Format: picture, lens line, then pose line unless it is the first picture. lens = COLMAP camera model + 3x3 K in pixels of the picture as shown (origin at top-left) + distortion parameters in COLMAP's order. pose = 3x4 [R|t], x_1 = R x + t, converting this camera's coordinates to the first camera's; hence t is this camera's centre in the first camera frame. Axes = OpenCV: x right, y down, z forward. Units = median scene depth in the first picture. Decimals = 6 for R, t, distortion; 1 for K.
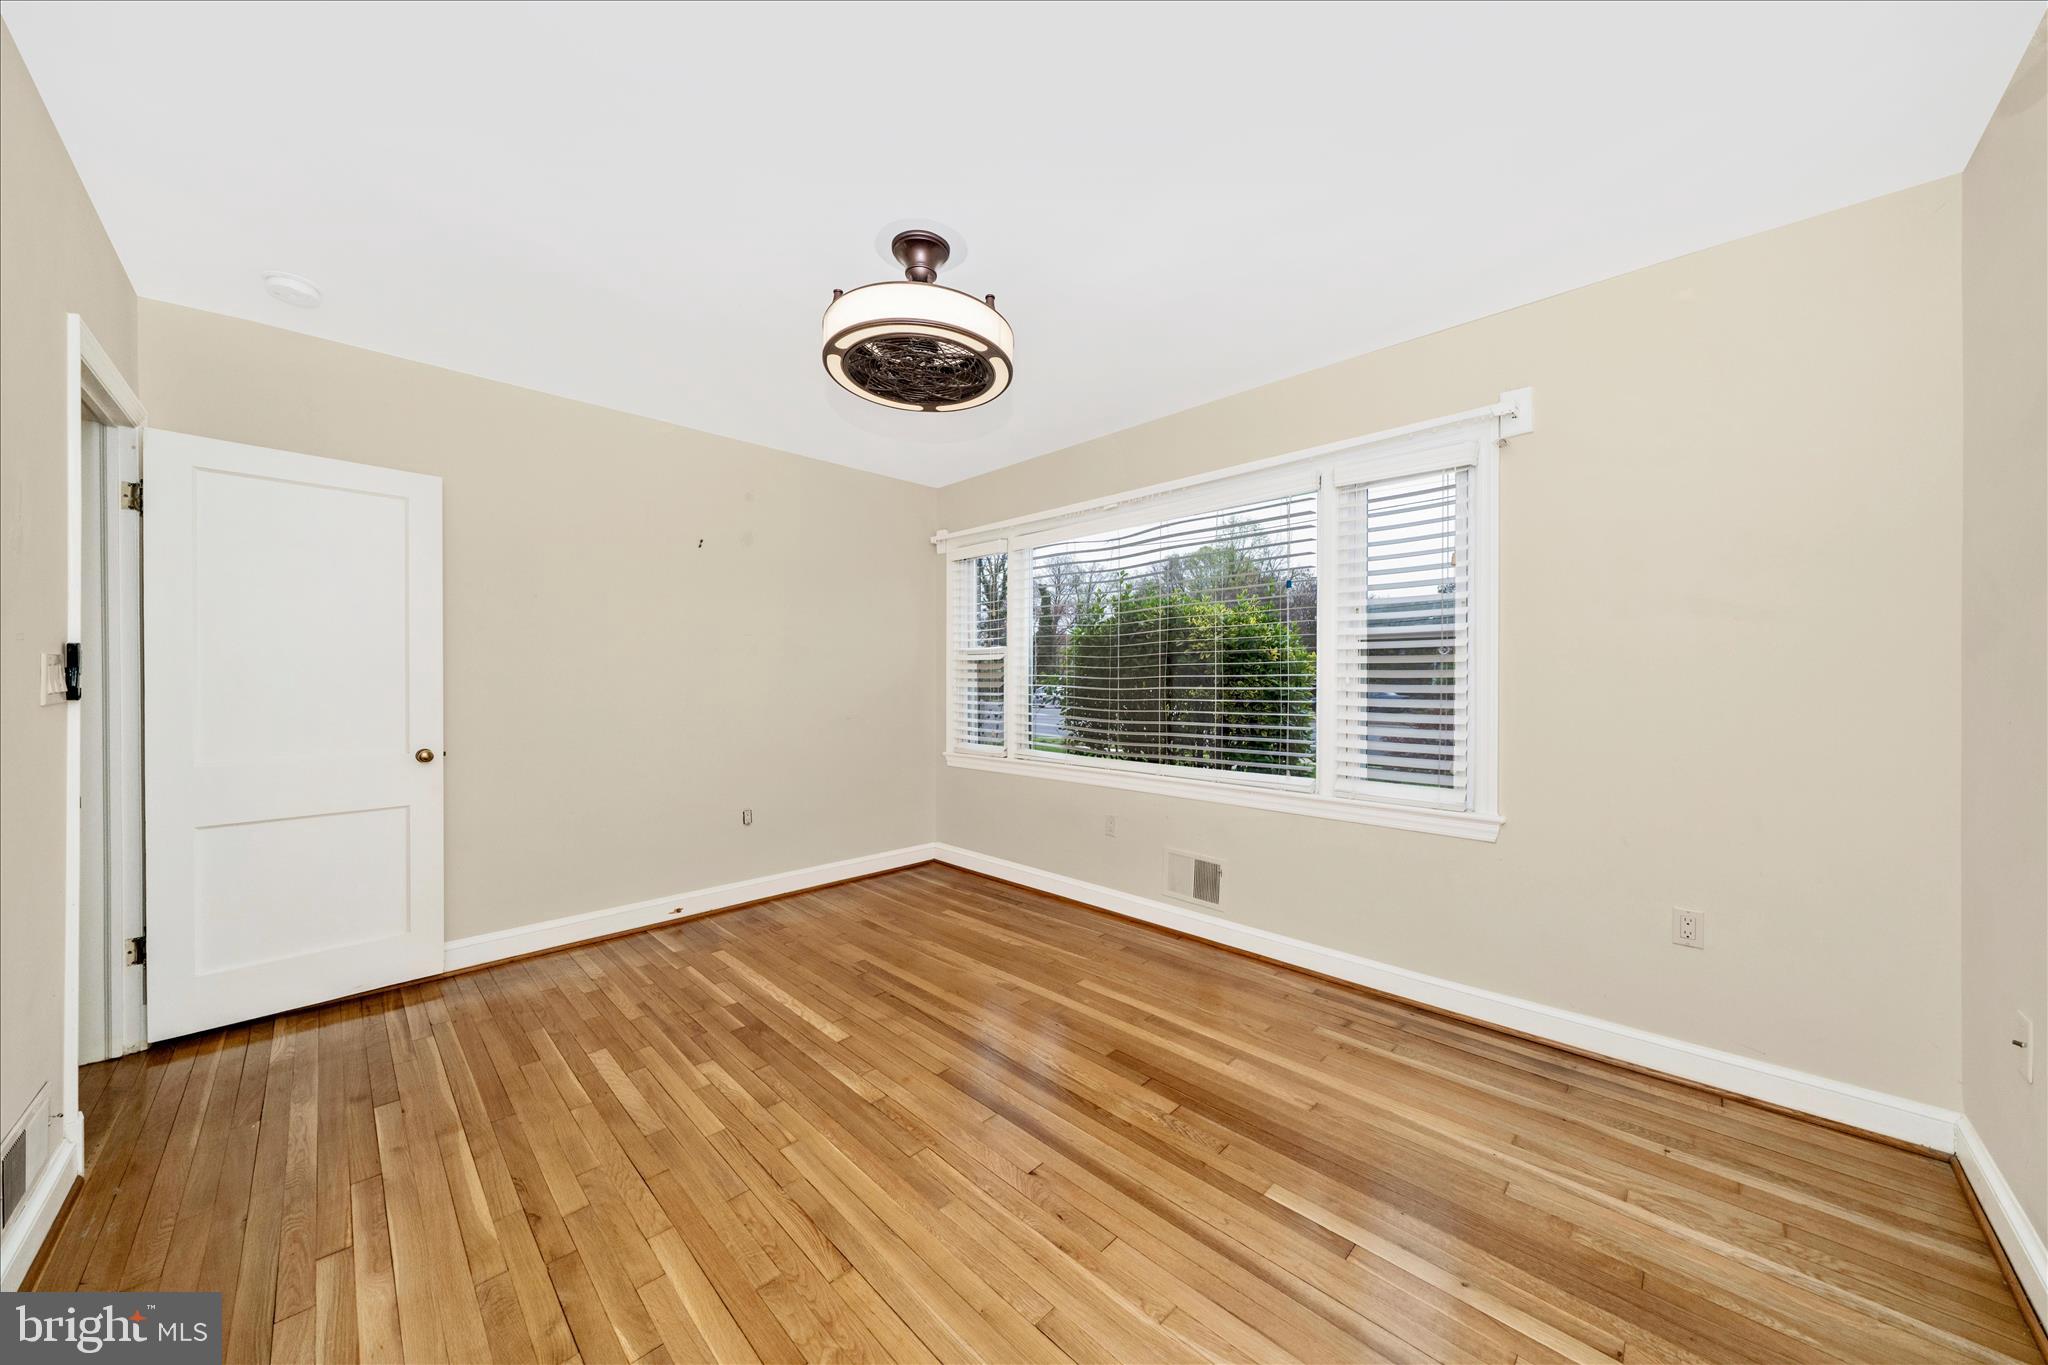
lens RADIAL K [[693.8, 0, 1011.2], [0, 693.8, 678.9], [0, 0, 1]] dist [-0.000767, -0.000269]
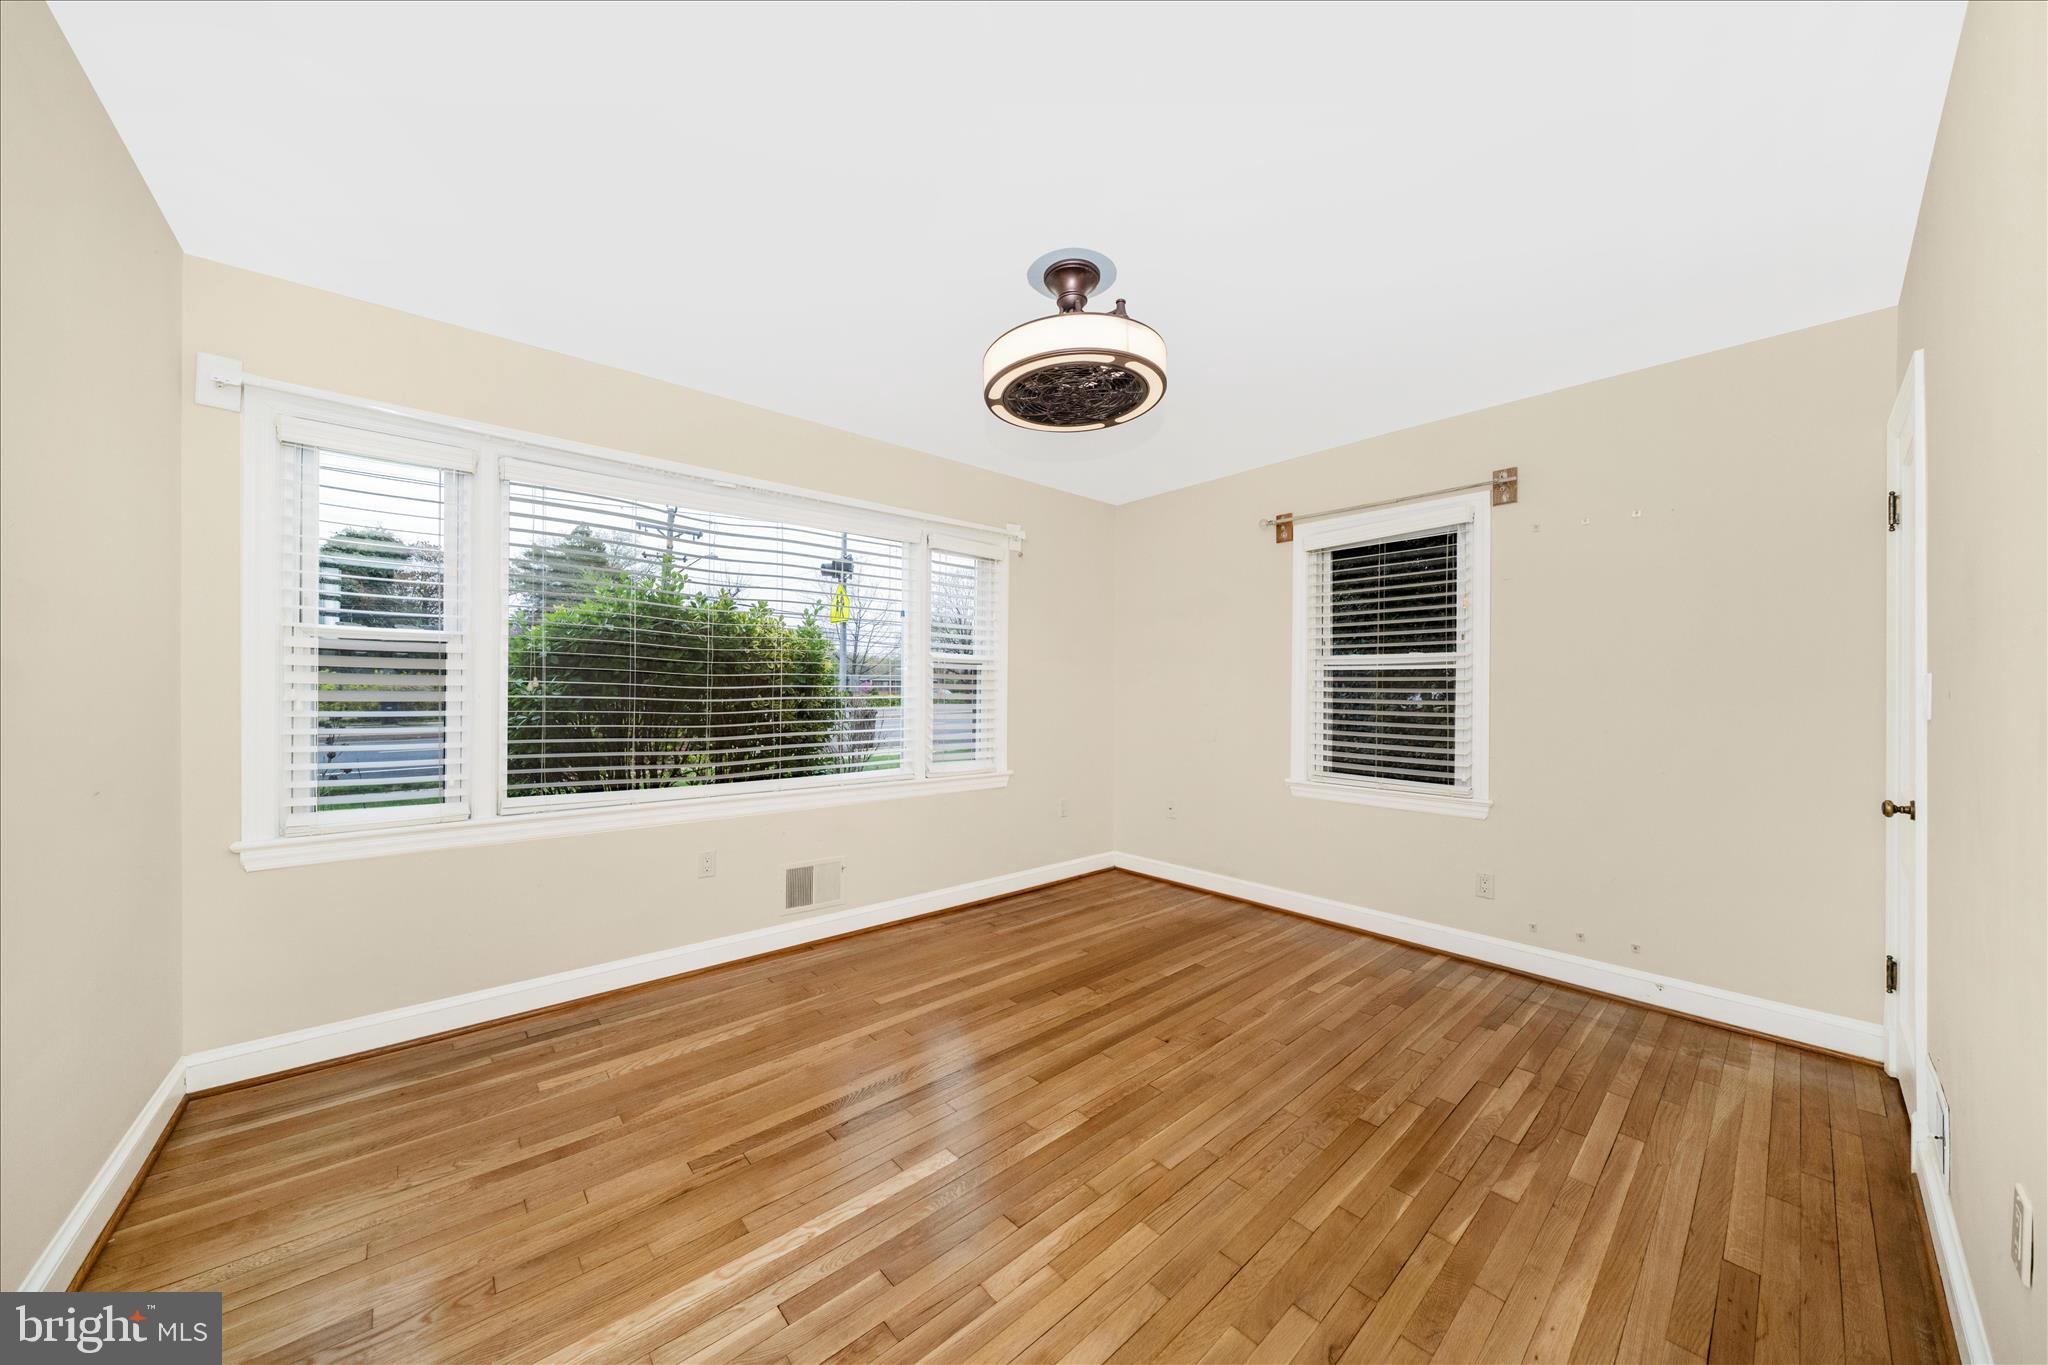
lens RADIAL K [[693.8, 0, 1021.0], [0, 693.8, 688.2], [0, 0, 1]] dist [-0.000767, -0.000269]
pose [[0.059938, 0.002393, 0.998199, -0.895780], [-0.009417, 0.999954, -0.001832, -0.003125], [-0.998158, -0.009290, 0.059958, 0.776233]]
